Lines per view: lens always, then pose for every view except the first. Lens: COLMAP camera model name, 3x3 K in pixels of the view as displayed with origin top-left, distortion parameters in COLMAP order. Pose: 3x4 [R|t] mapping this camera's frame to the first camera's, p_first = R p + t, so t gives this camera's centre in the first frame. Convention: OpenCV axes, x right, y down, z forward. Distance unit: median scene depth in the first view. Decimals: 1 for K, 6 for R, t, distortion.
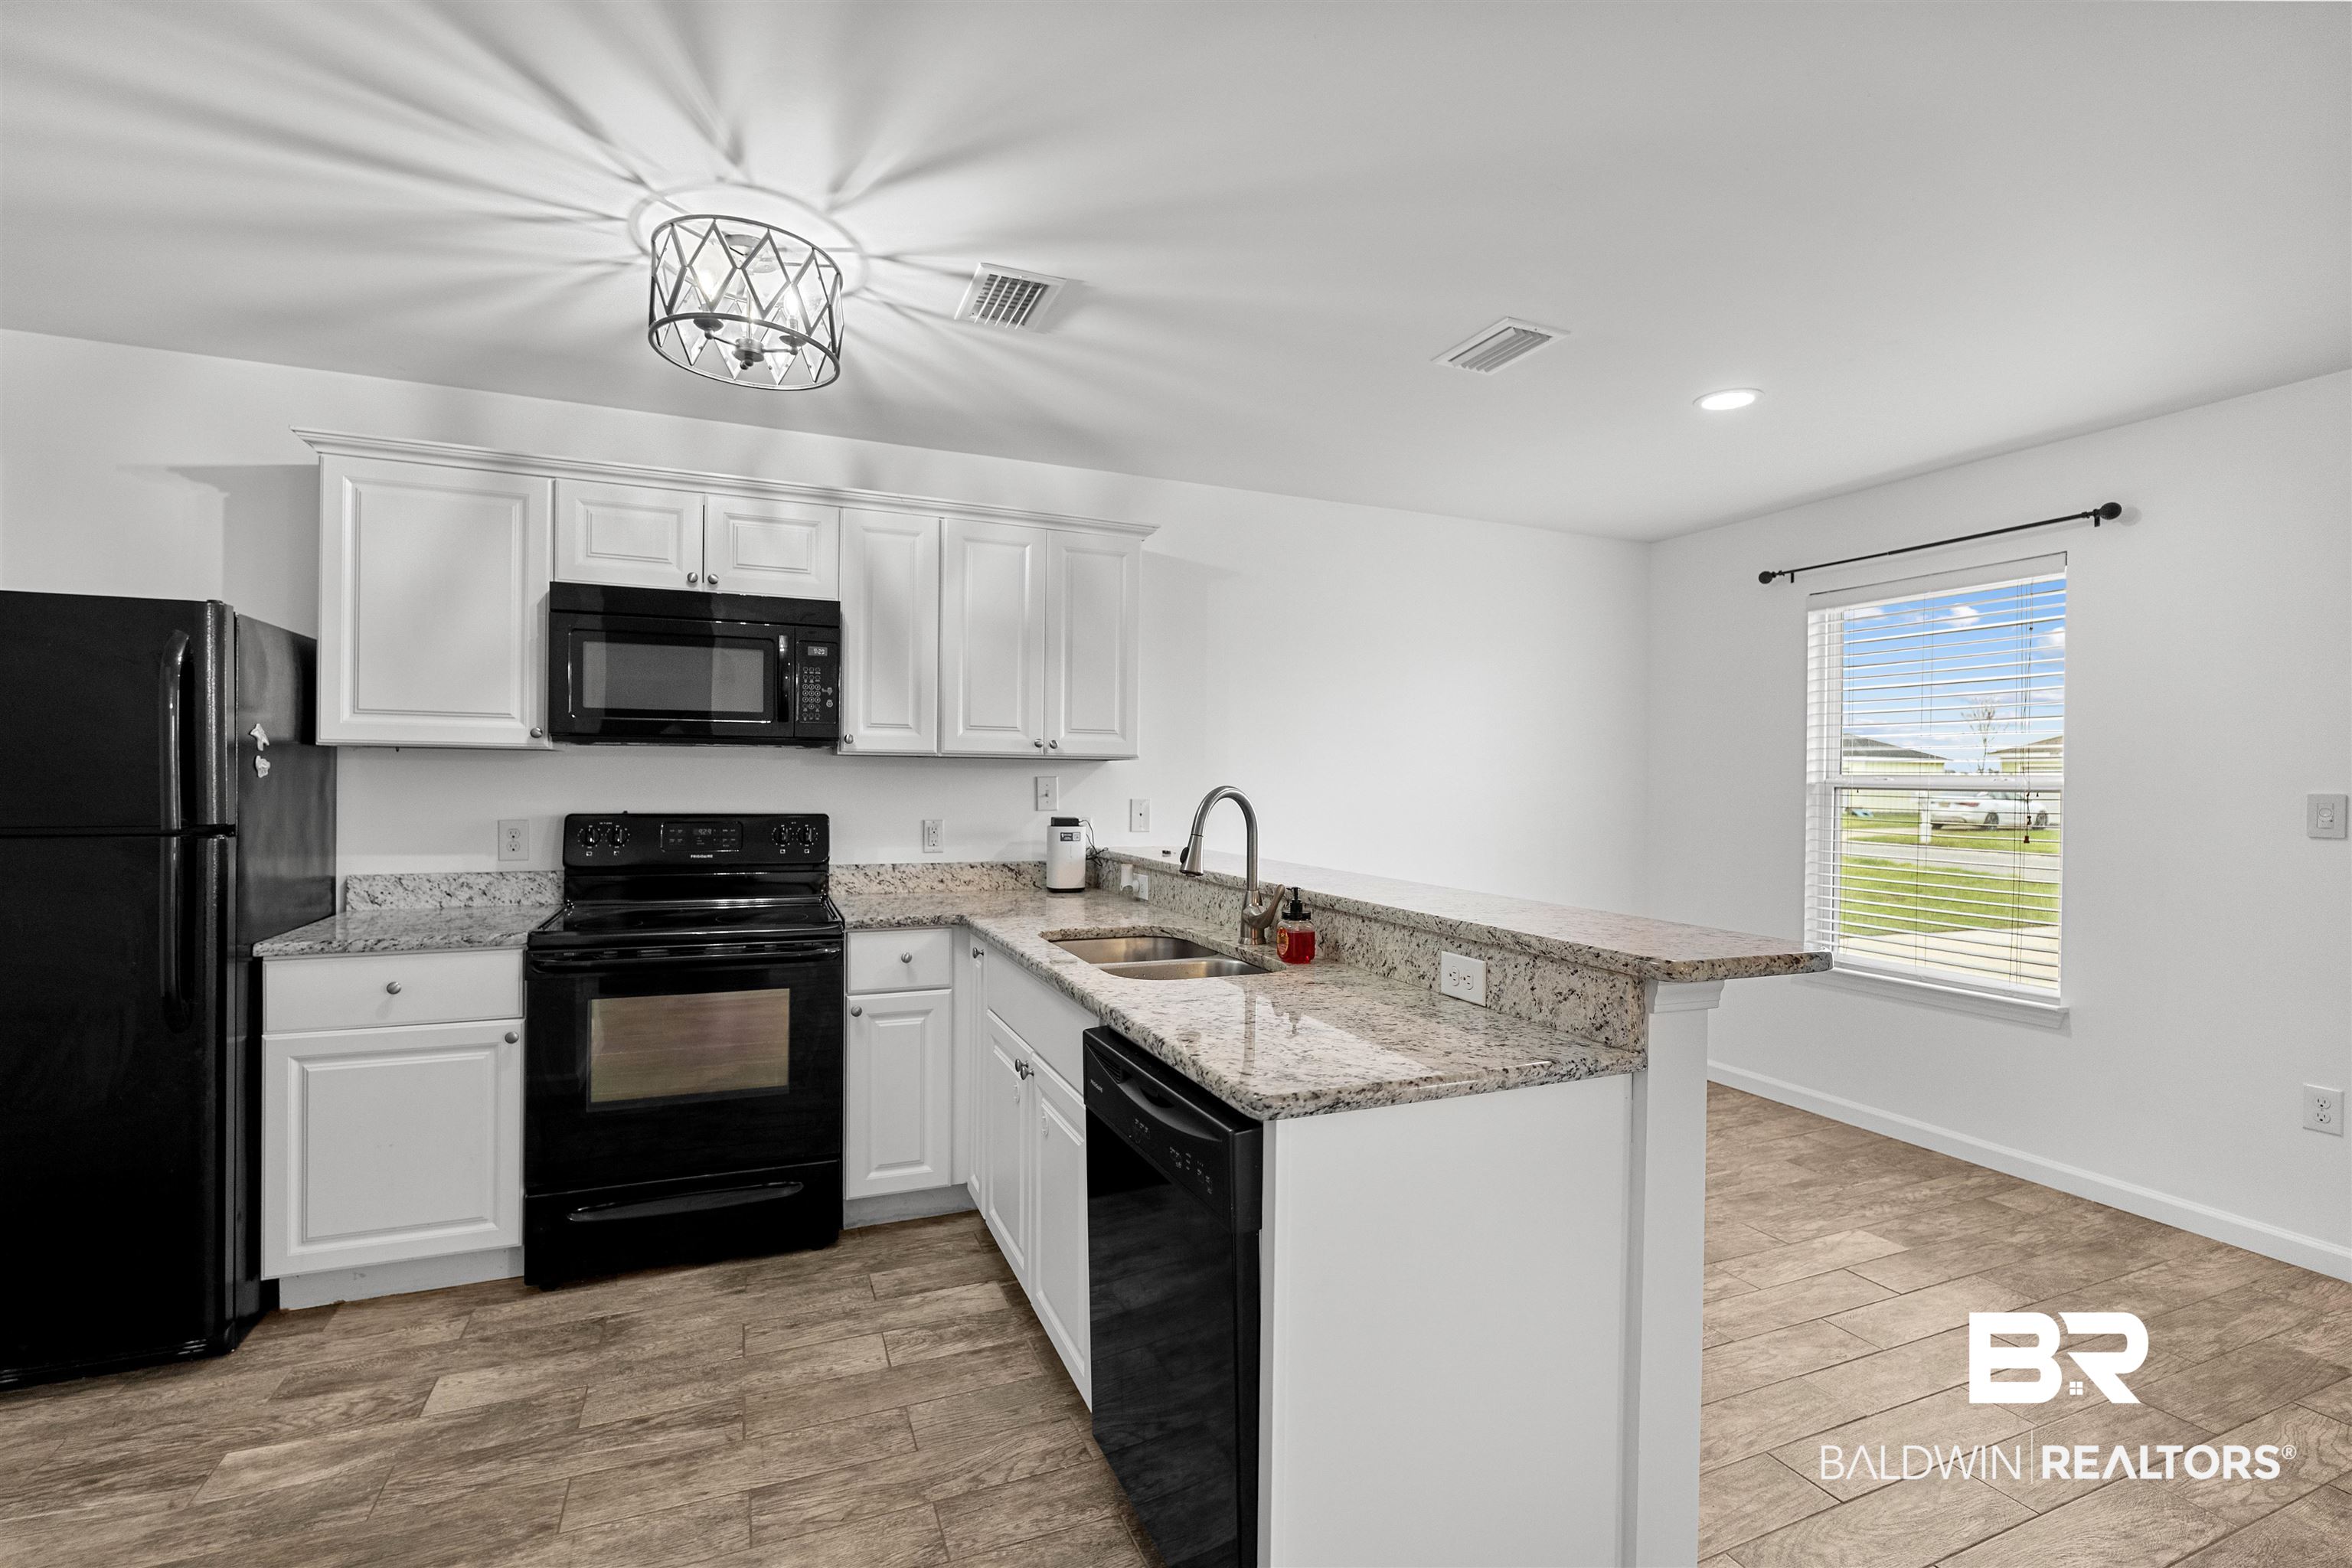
lens RADIAL K [[1045.8, 0, 1175.9], [0, 1045.8, 790.7], [0, 0, 1]] dist [0.000529, 0.000157]
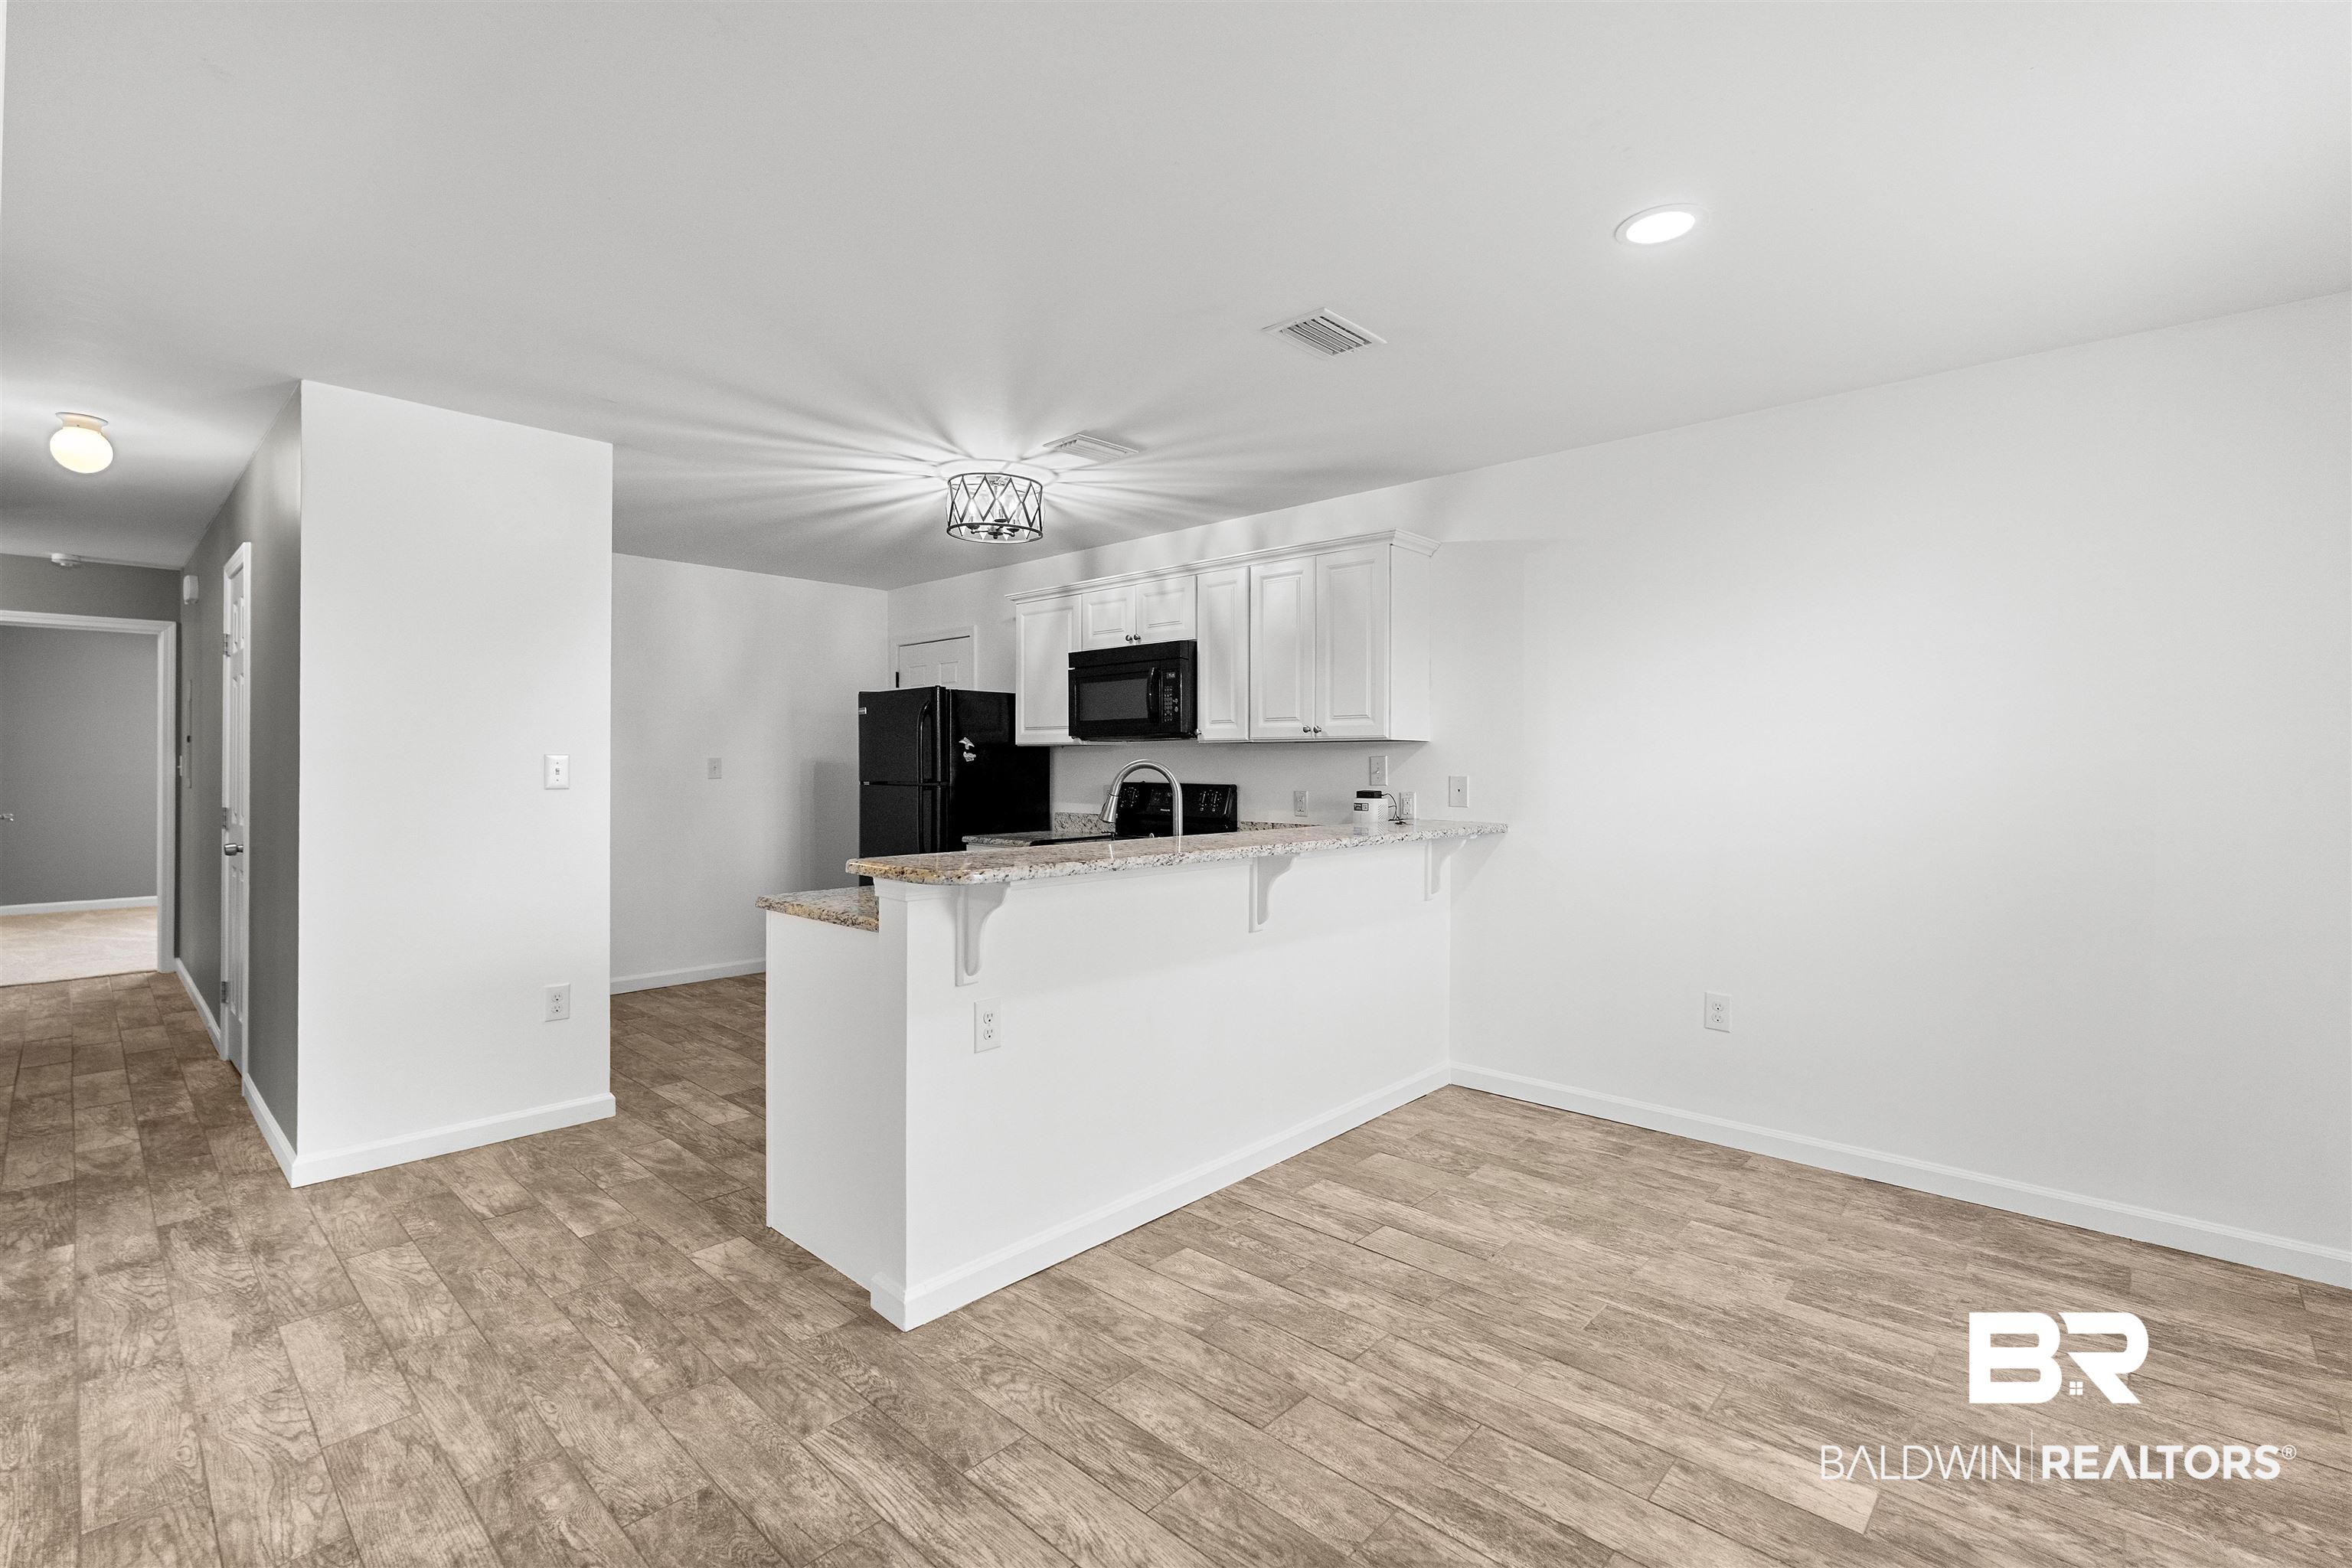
lens RADIAL K [[1059.0, 0, 1173.0], [0, 1059.0, 767.1], [0, 0, 1]] dist [-0.000359, 0.000117]
pose [[0.401849, -0.005244, -0.915691, 1.064303], [-0.006147, 0.999946, -0.008424, 0.012643], [0.915685, 0.009014, 0.401795, 0.387736]]
